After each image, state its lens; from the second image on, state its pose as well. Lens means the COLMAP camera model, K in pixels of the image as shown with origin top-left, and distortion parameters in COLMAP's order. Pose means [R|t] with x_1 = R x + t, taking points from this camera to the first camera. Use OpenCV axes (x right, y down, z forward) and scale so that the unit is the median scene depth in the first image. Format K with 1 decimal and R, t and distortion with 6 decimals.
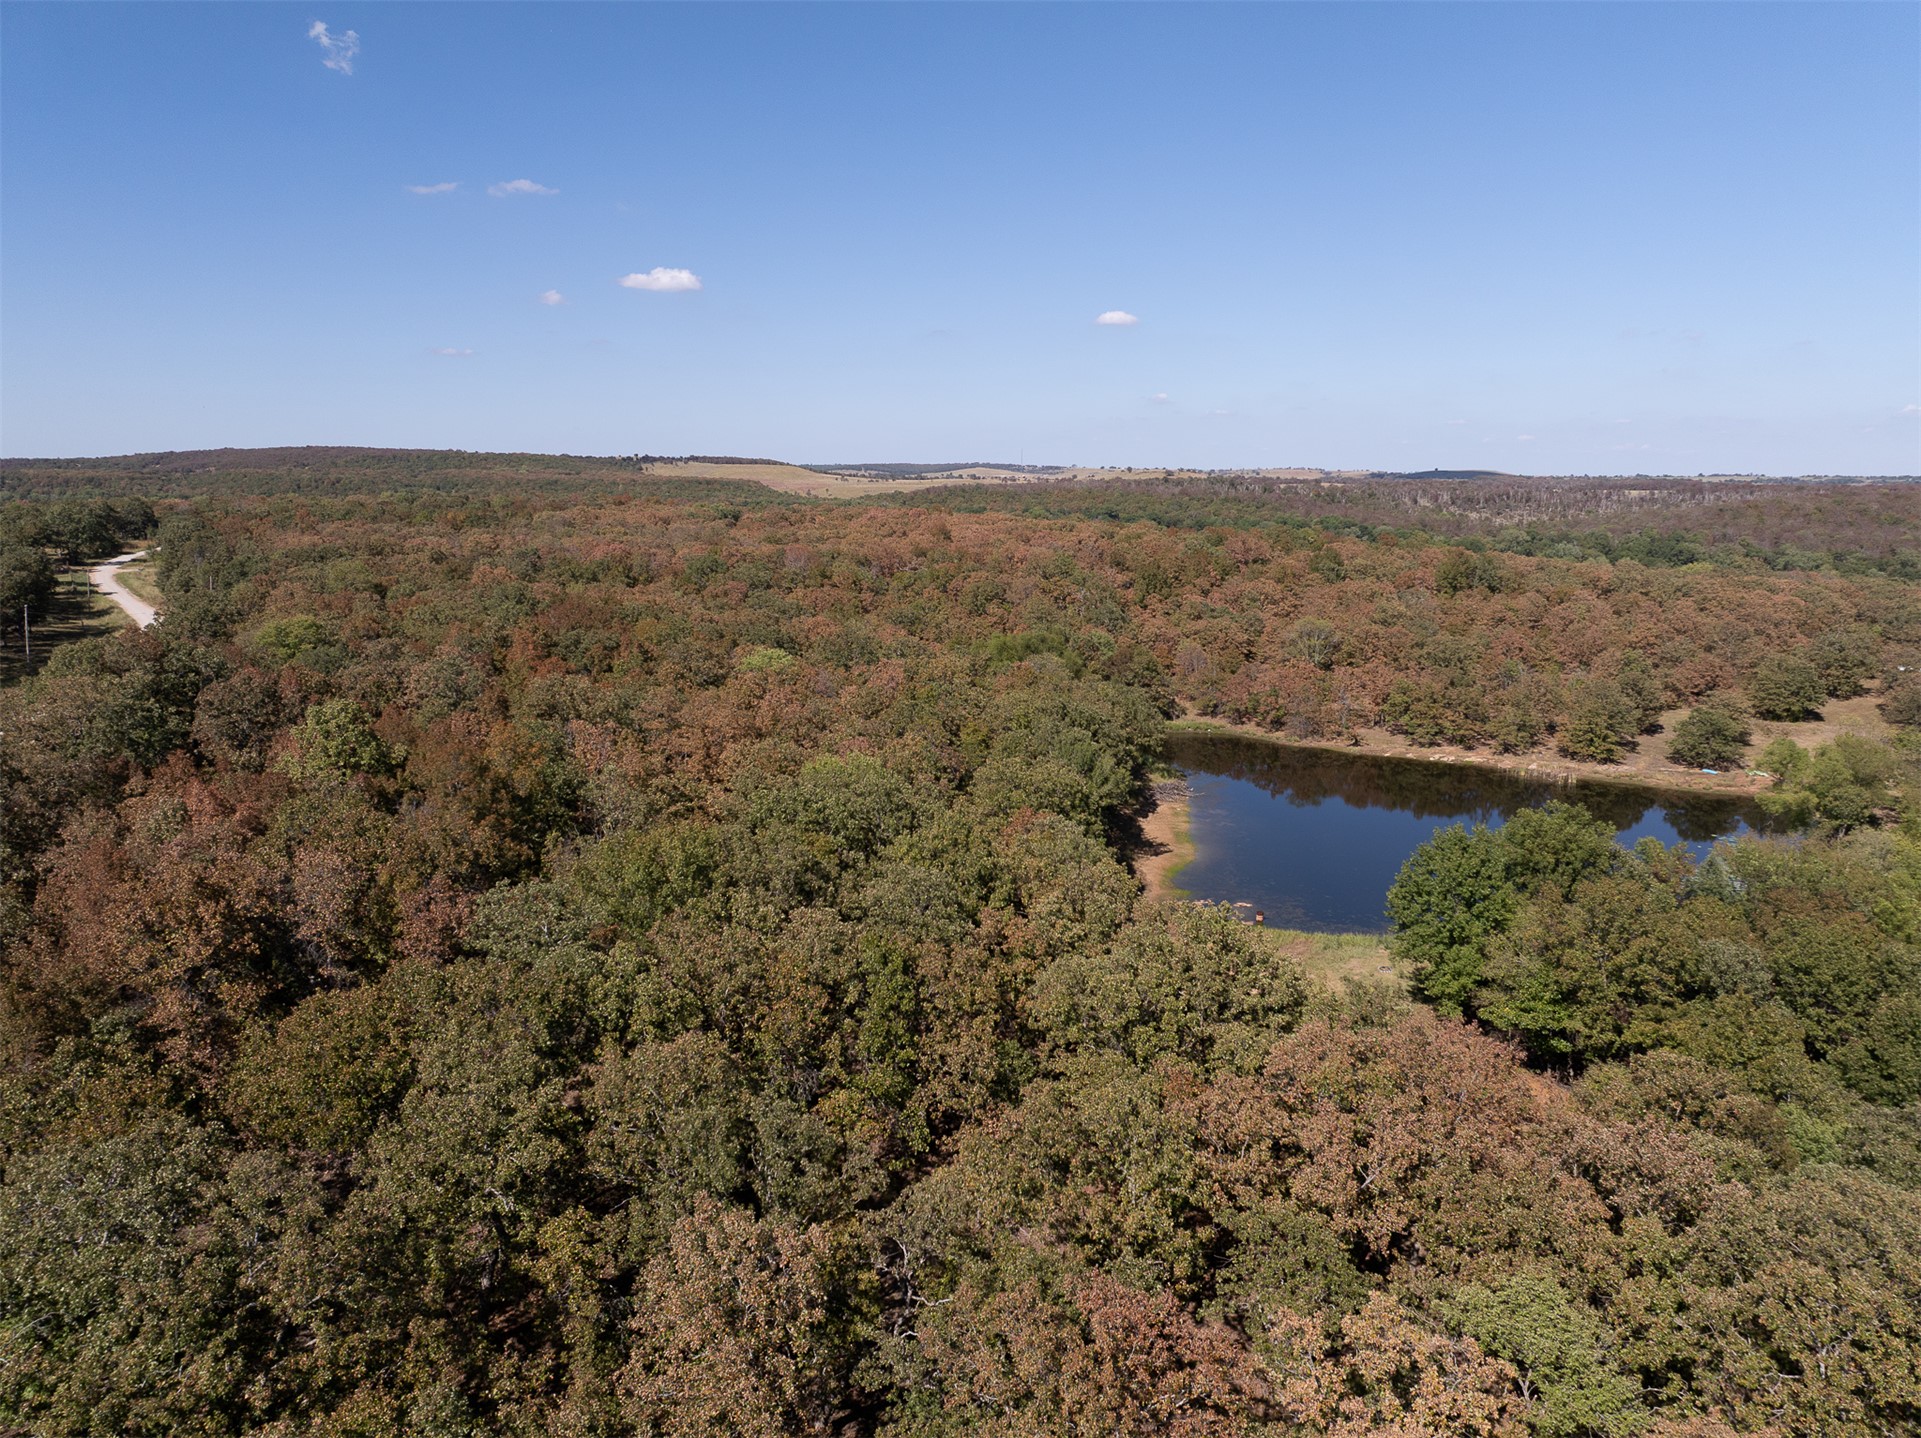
lens RADIAL K [[1348.6, 0, 966.3], [0, 1348.6, 712.8], [0, 0, 1]] dist [-0.045259, 0.016555]
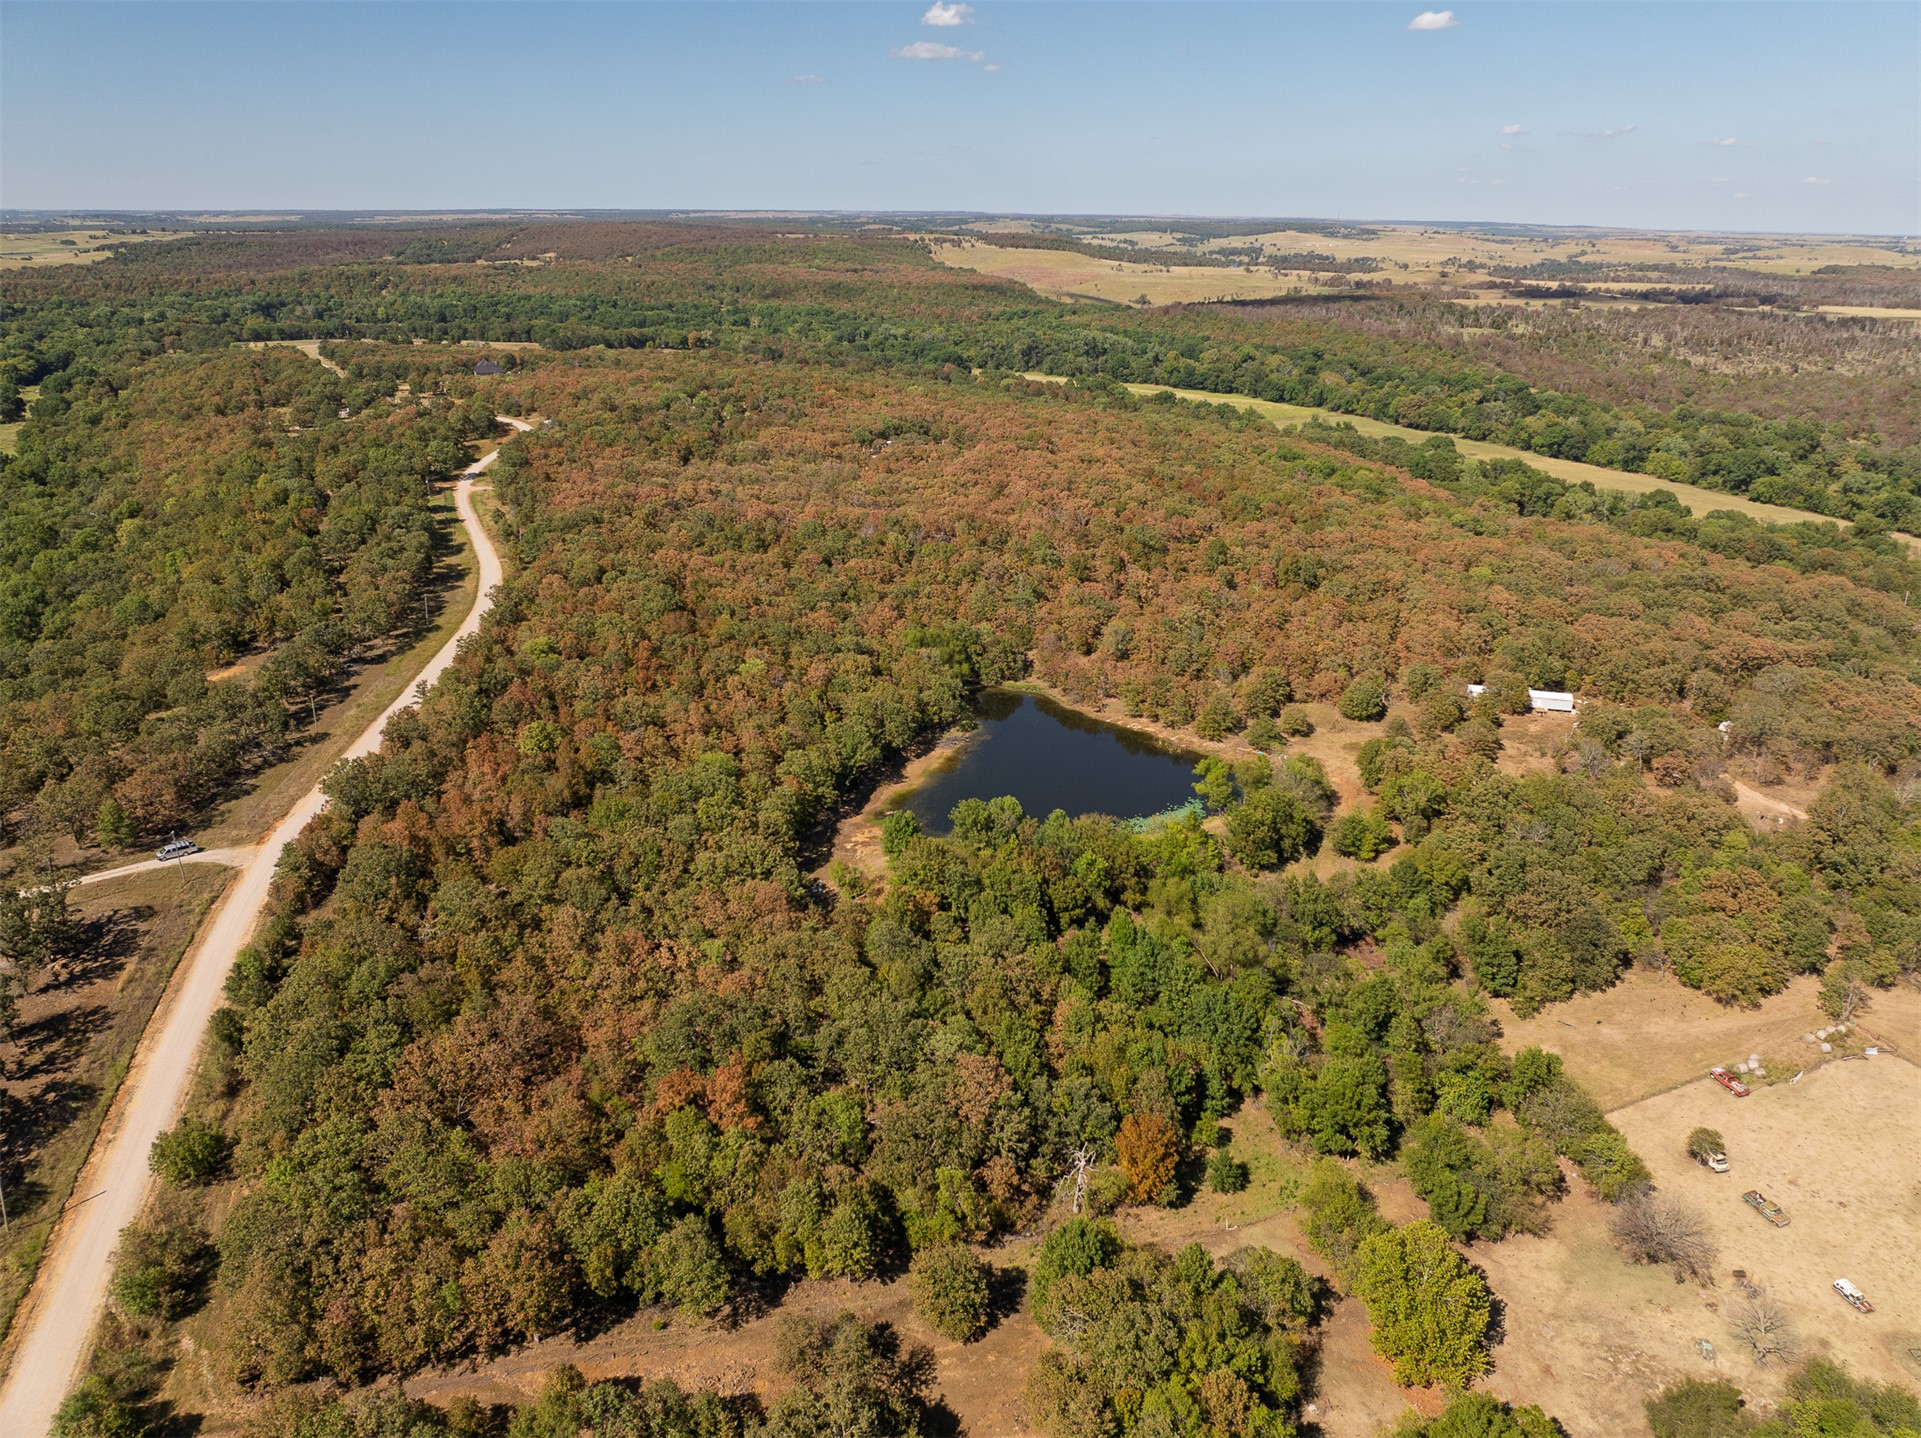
lens RADIAL K [[1348.6, 0, 961.7], [0, 1348.6, 721.3], [0, 0, 1]] dist [-0.045259, 0.016555]
pose [[0.972664, 0.077743, -0.218819, 0.506101], [-0.037124, 0.982234, 0.183953, -0.284380], [0.229232, -0.170801, 0.958269, -0.741075]]
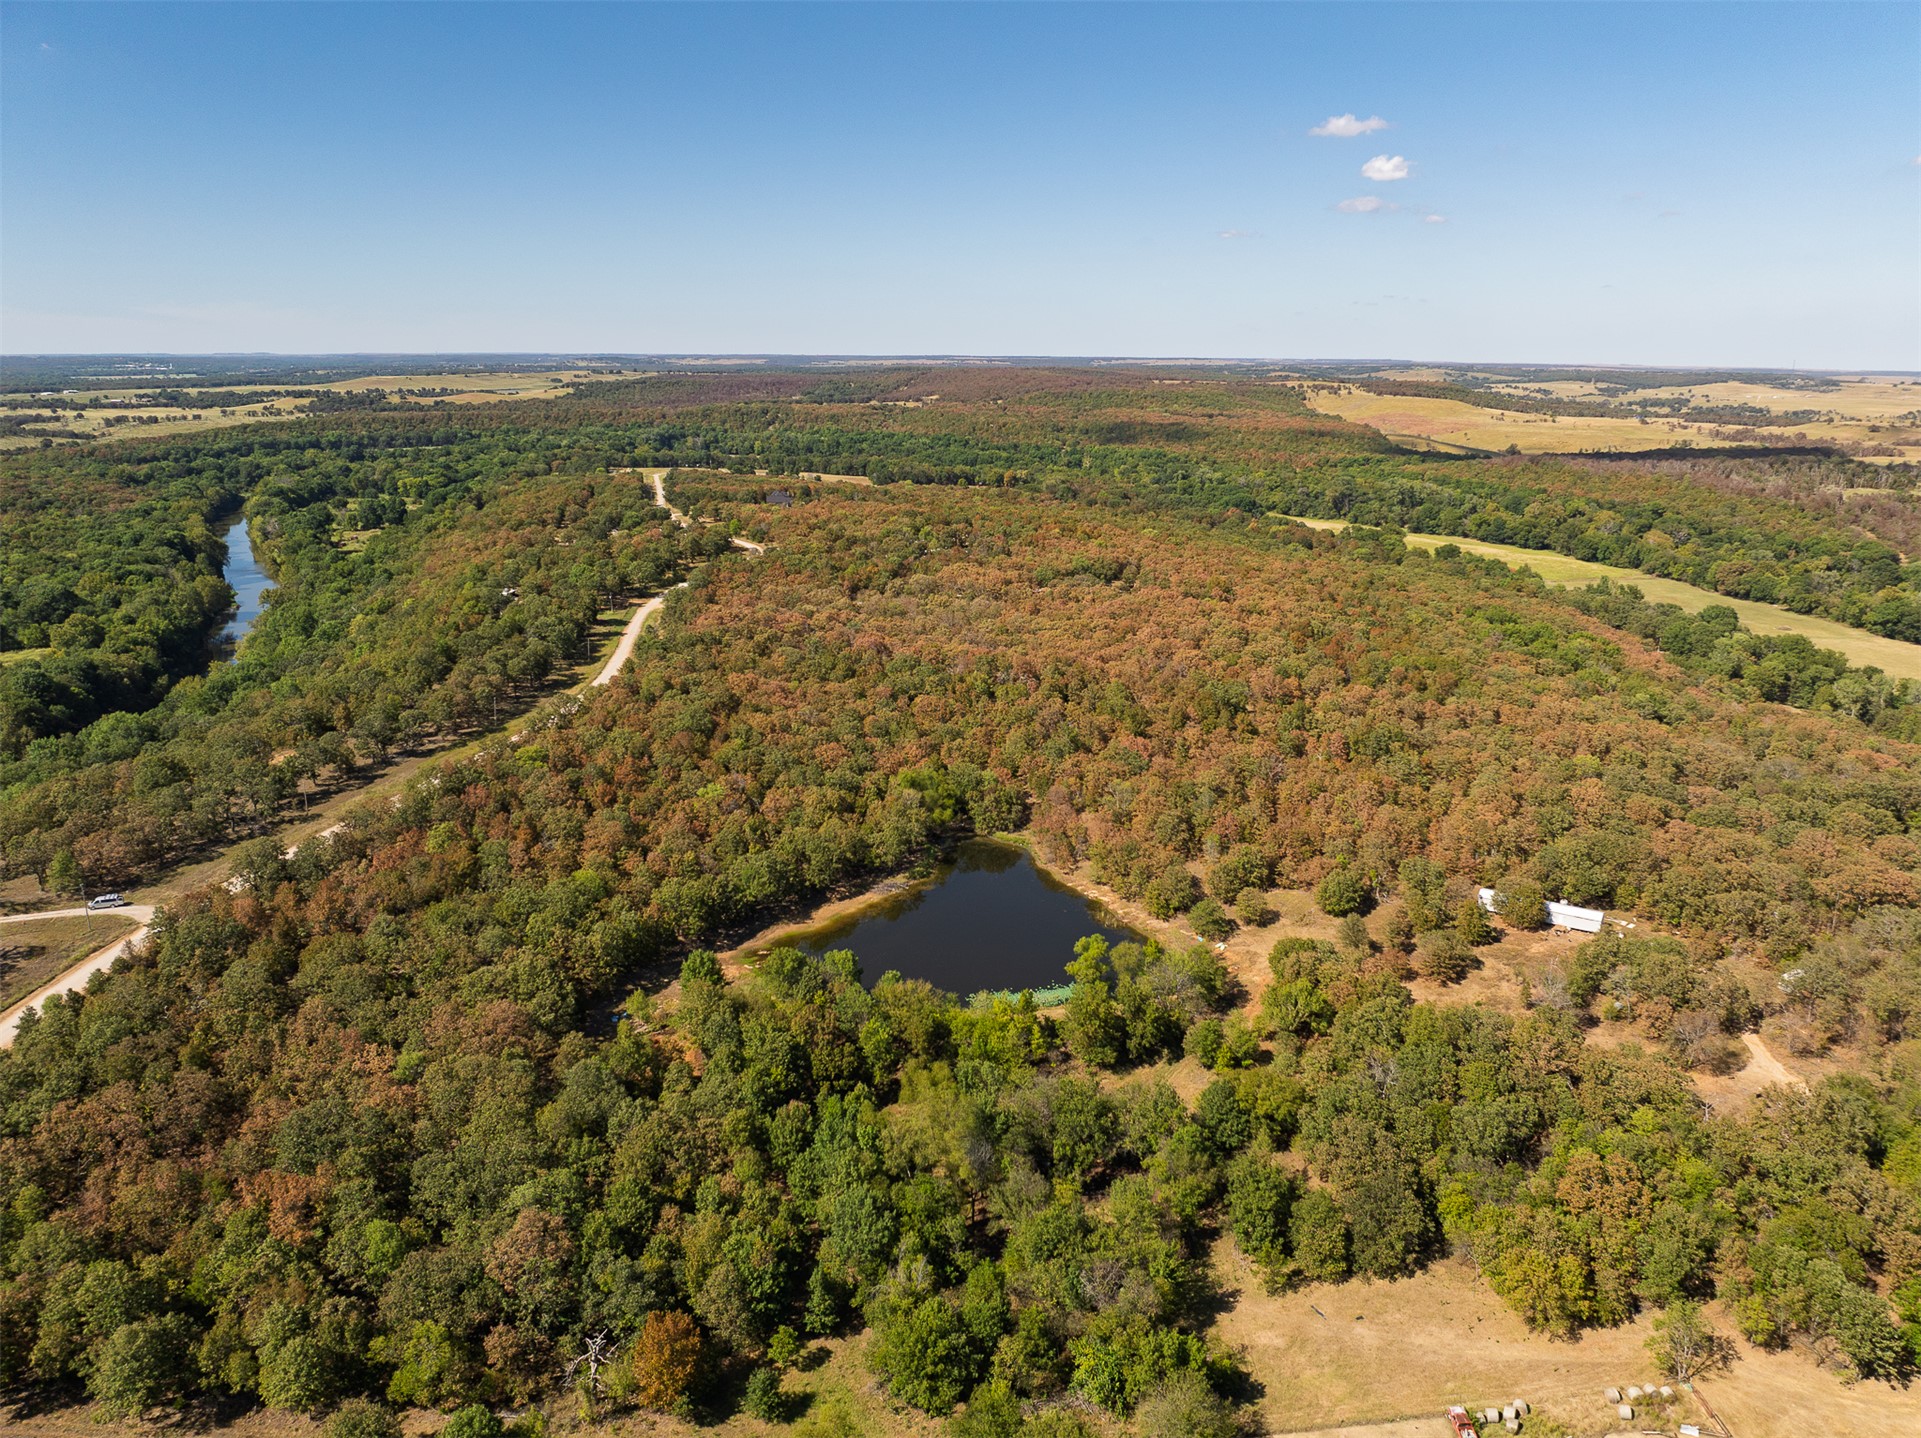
lens RADIAL K [[1348.6, 0, 963.3], [0, 1348.6, 717.1], [0, 0, 1]] dist [-0.045259, 0.016555]
pose [[0.858739, 0.125330, -0.496849, 0.981501], [-0.086772, 0.991191, 0.100052, -0.323138], [0.505012, -0.042805, 0.862050, -0.481588]]
